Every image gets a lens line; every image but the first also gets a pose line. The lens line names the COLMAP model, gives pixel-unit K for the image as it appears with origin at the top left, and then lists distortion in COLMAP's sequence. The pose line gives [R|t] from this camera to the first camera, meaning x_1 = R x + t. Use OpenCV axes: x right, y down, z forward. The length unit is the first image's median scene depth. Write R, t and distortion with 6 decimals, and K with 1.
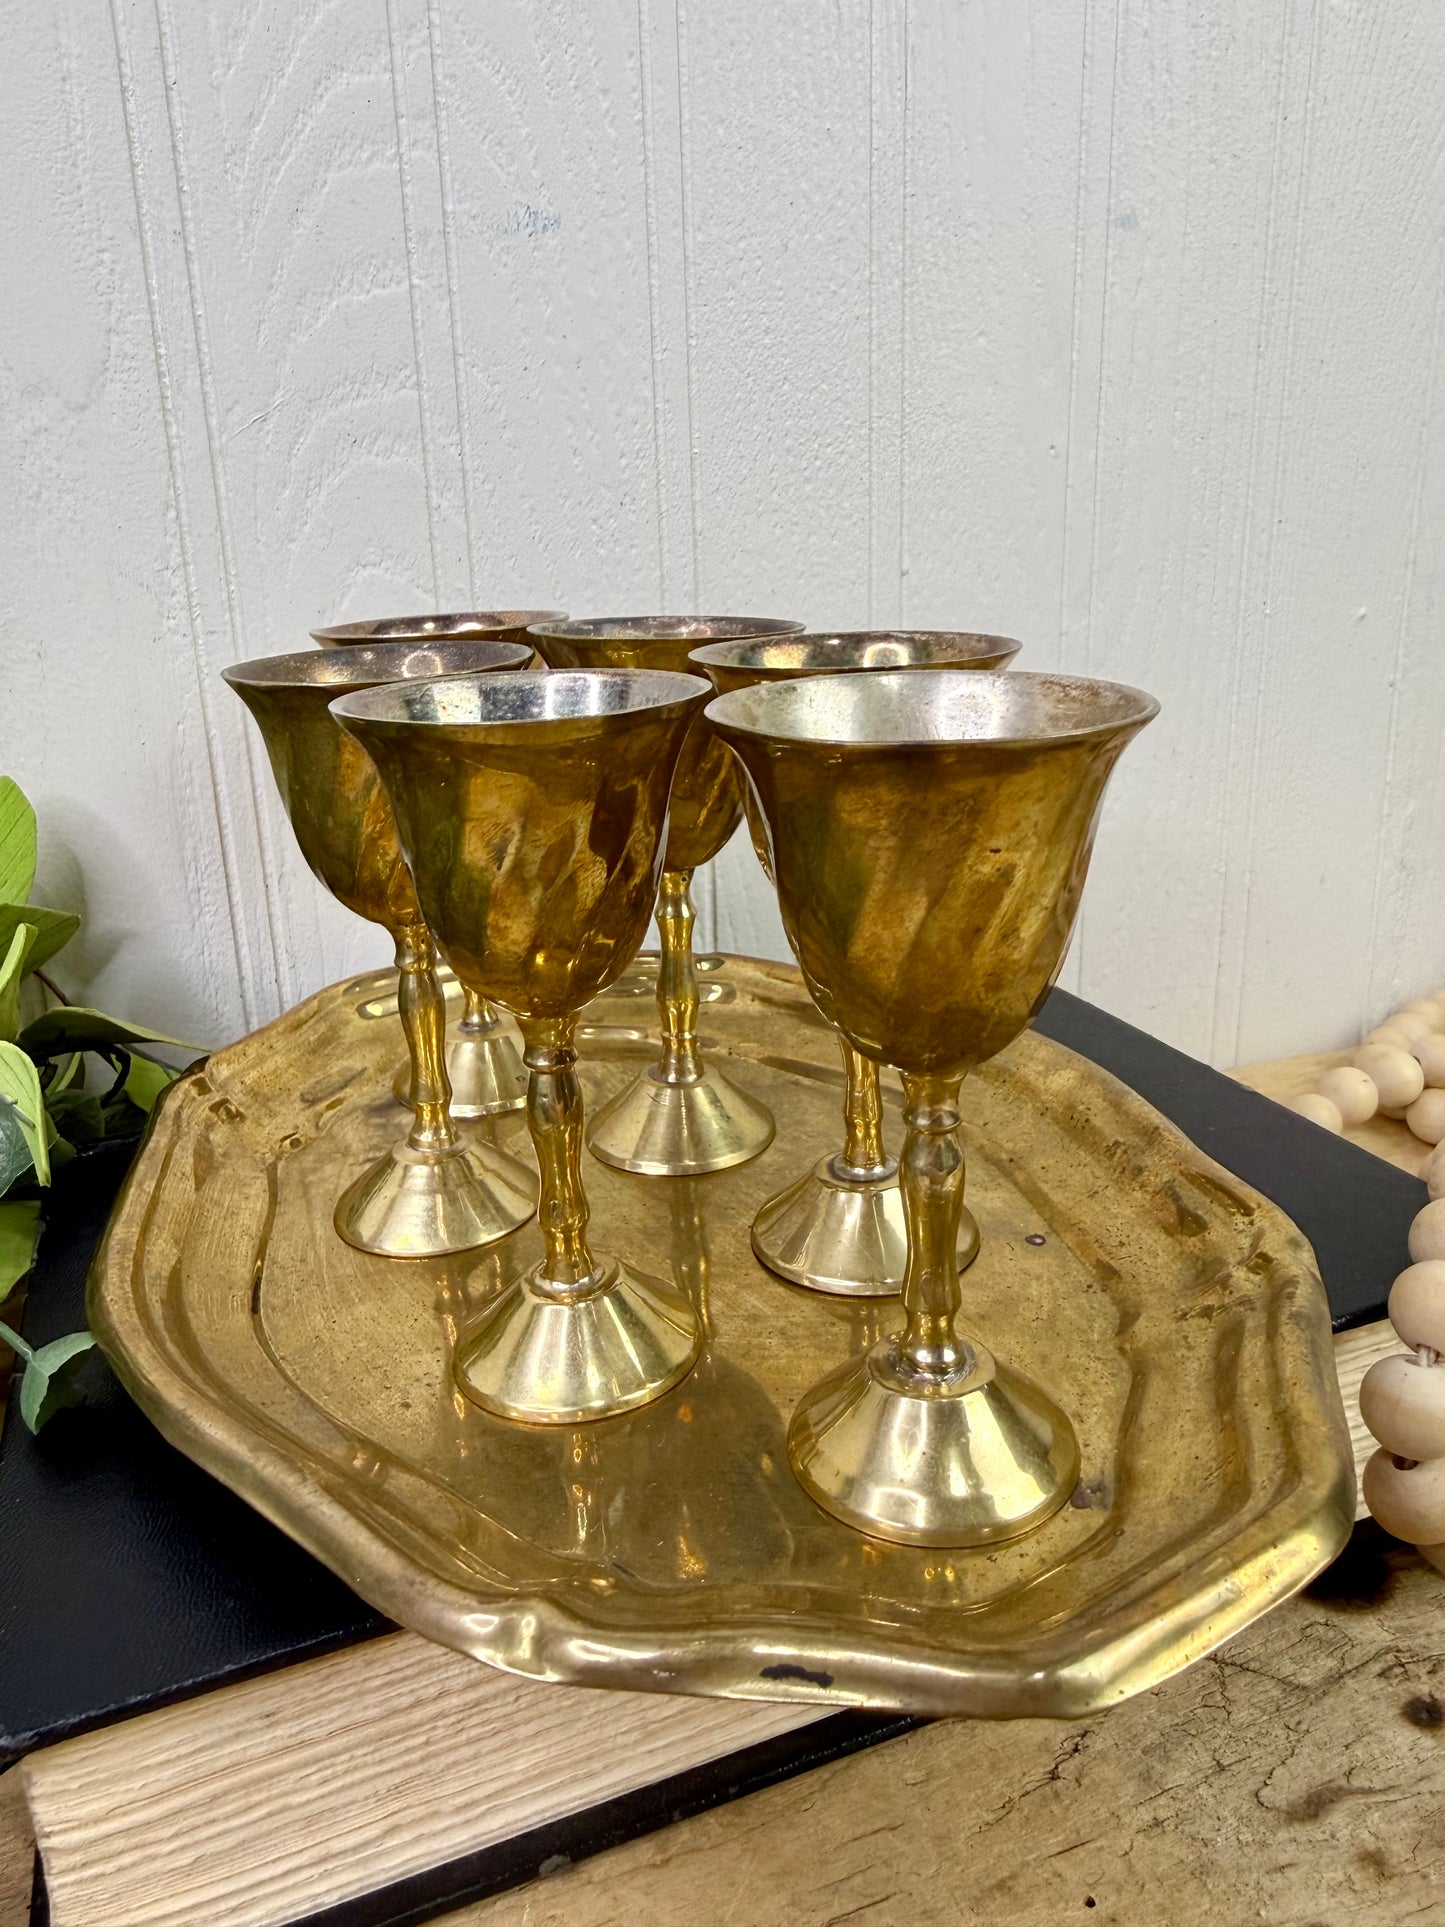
lens RADIAL K [[1298.9, 0, 675.2], [0, 1298.9, 889.3], [0, 0, 1]] dist [-0.016297, 0.008567]
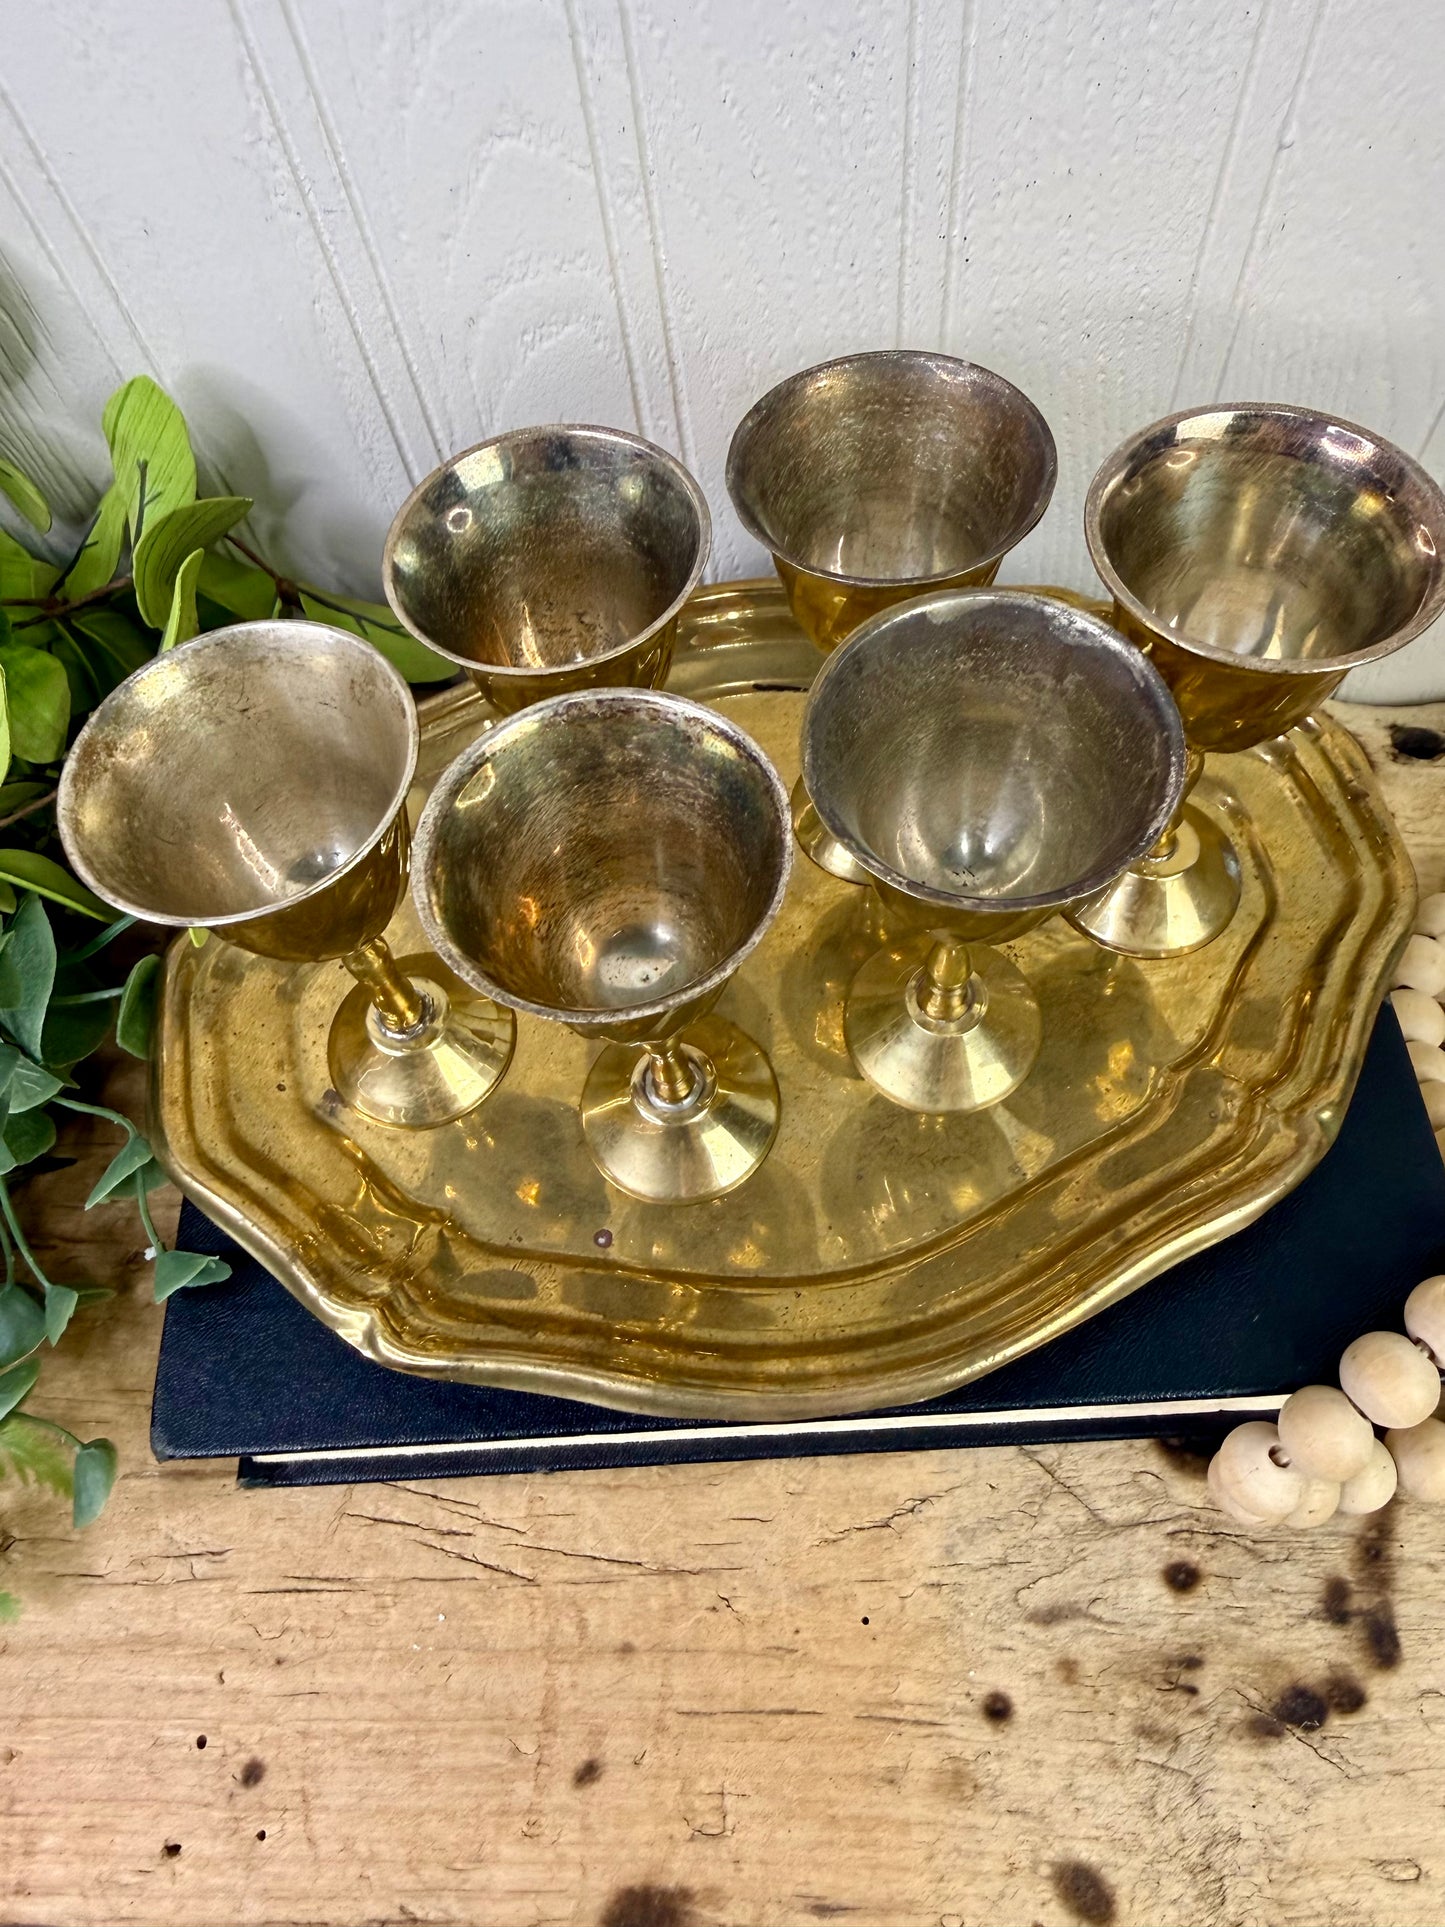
lens RADIAL K [[1298.9, 0, 707.2], [0, 1298.9, 793.9], [0, 0, 1]] dist [-0.016297, 0.008567]
pose [[0.953410, 0.232829, -0.191836, 0.112433], [-0.043176, 0.734658, 0.677063, -0.495846], [0.298574, -0.637235, 0.710482, 0.261049]]
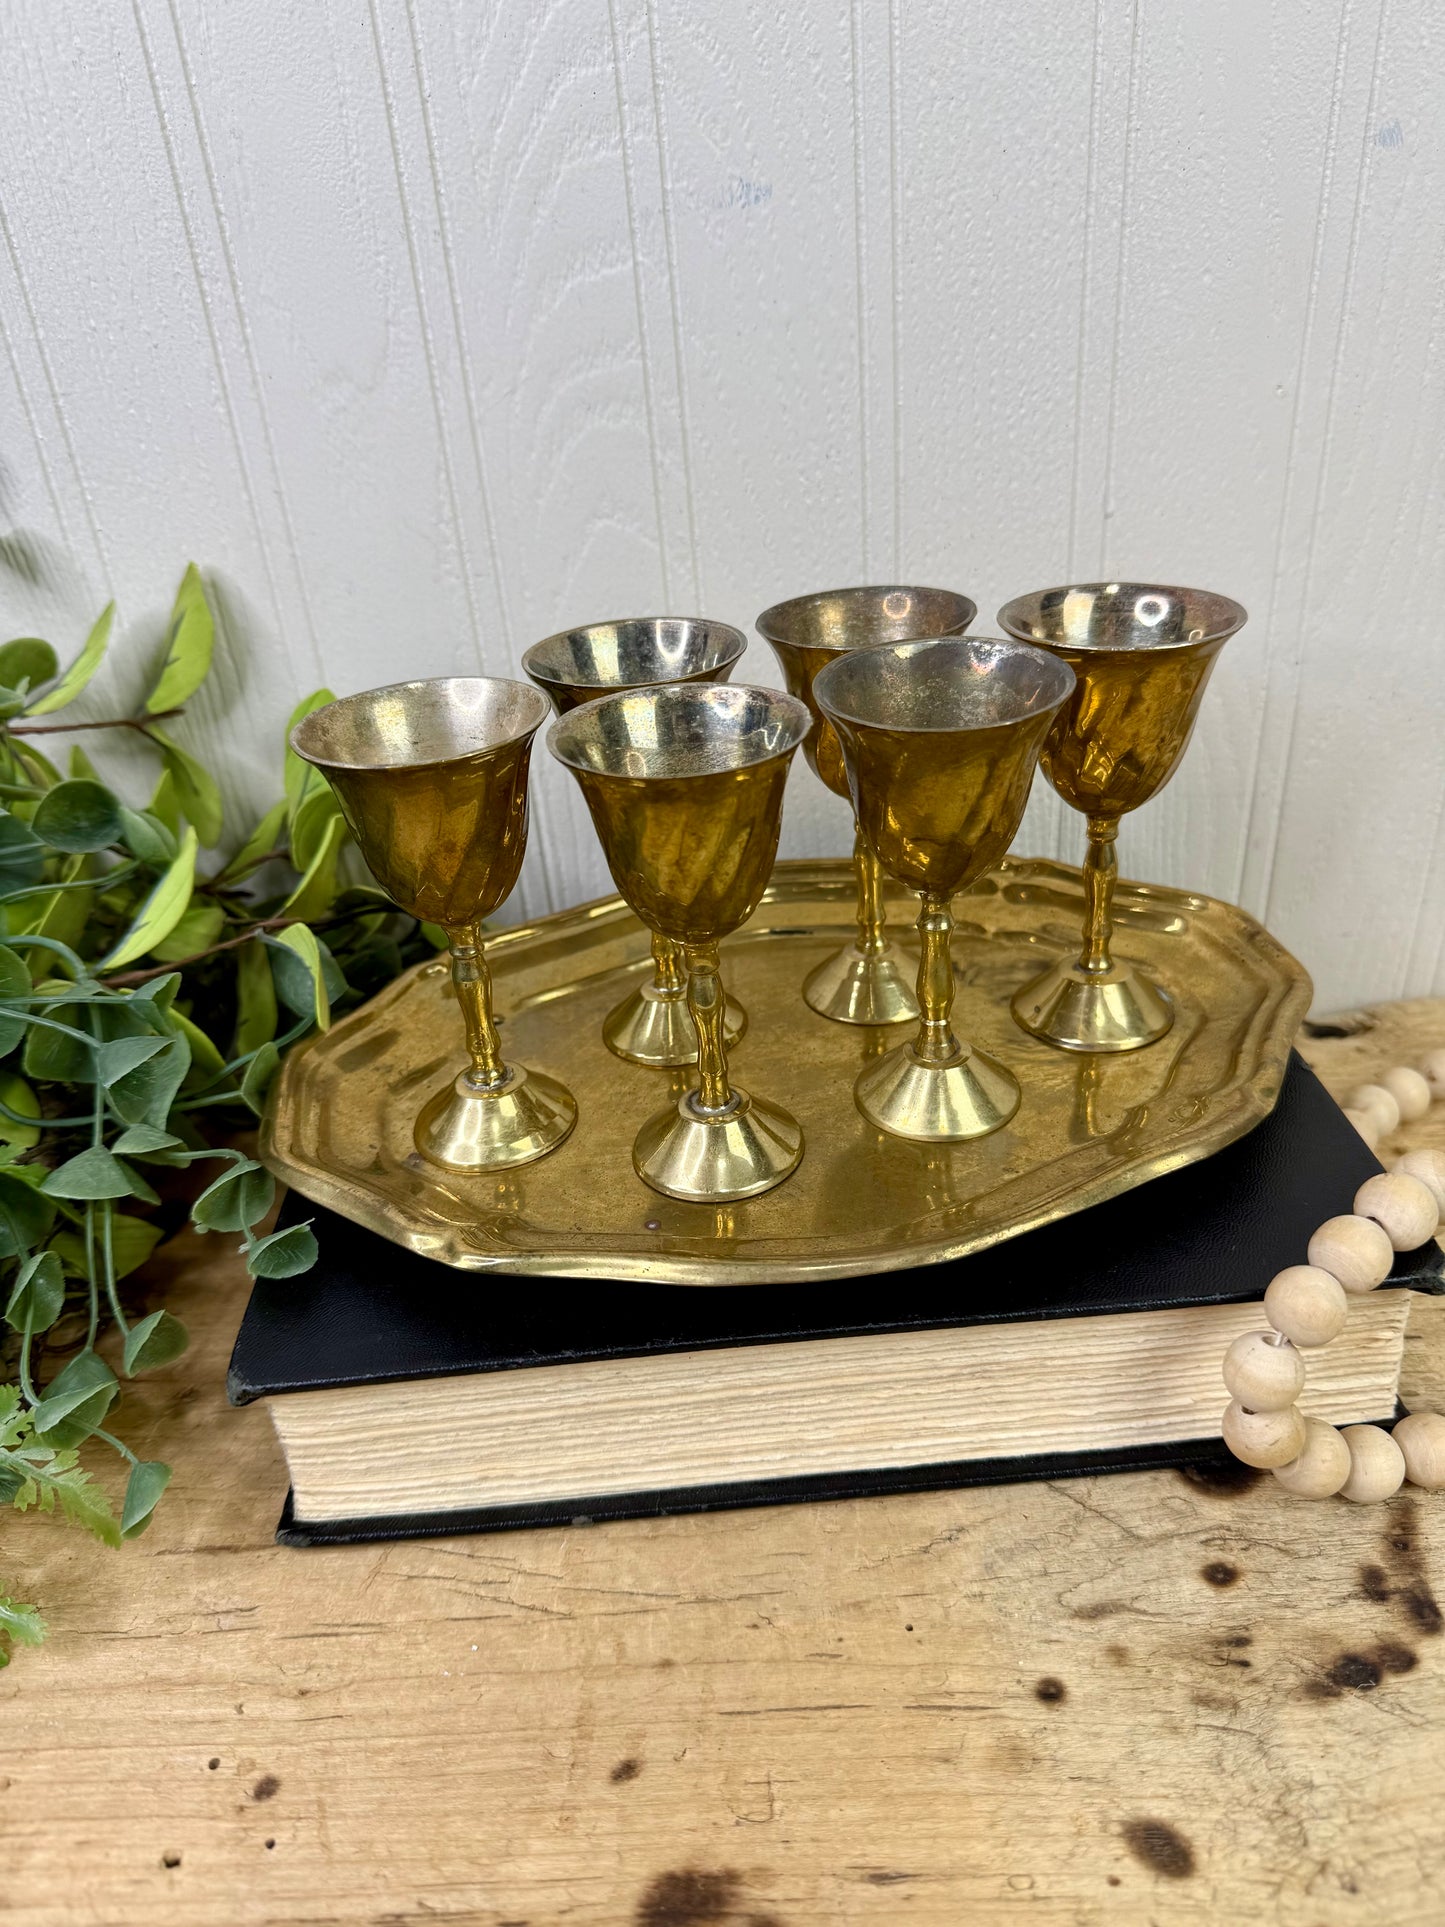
lens RADIAL K [[1298.9, 0, 717.4], [0, 1298.9, 956.5], [0, 0, 1]] dist [-0.016297, 0.008567]
pose [[0.956378, 0.118036, -0.267225, 0.222694], [-0.048155, 0.965922, 0.254314, -0.173702], [0.288137, -0.230352, 0.929470, -0.142115]]
